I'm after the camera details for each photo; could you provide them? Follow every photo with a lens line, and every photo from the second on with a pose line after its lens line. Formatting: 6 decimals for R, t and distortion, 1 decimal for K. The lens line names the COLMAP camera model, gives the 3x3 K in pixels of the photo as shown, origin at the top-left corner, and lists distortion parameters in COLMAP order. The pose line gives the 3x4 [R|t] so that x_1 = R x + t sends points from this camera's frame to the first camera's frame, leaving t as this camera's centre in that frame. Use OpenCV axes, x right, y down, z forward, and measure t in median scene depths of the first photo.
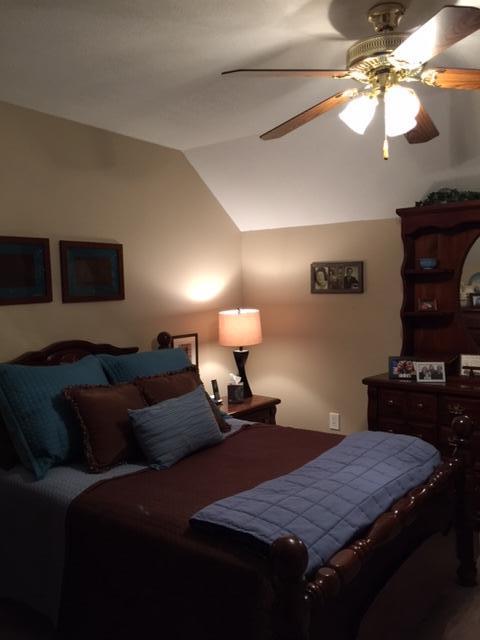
lens RADIAL K [[547.4, 0, 243.4], [0, 547.4, 318.2], [0, 0, 1]] dist [0.034295, -0.040457]
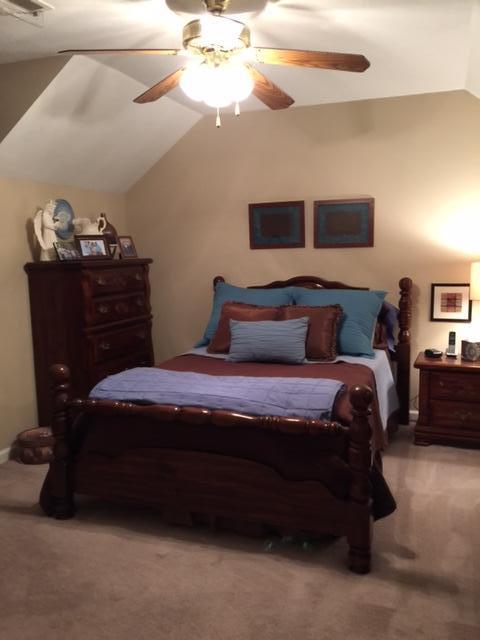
lens RADIAL K [[547.4, 0, 244.2], [0, 547.4, 320.9], [0, 0, 1]] dist [0.034295, -0.040457]
pose [[0.289673, 0.143111, -0.946366, 0.925040], [-0.045371, 0.989700, 0.135777, -0.026296], [0.956050, 0.003607, 0.293182, 0.452158]]
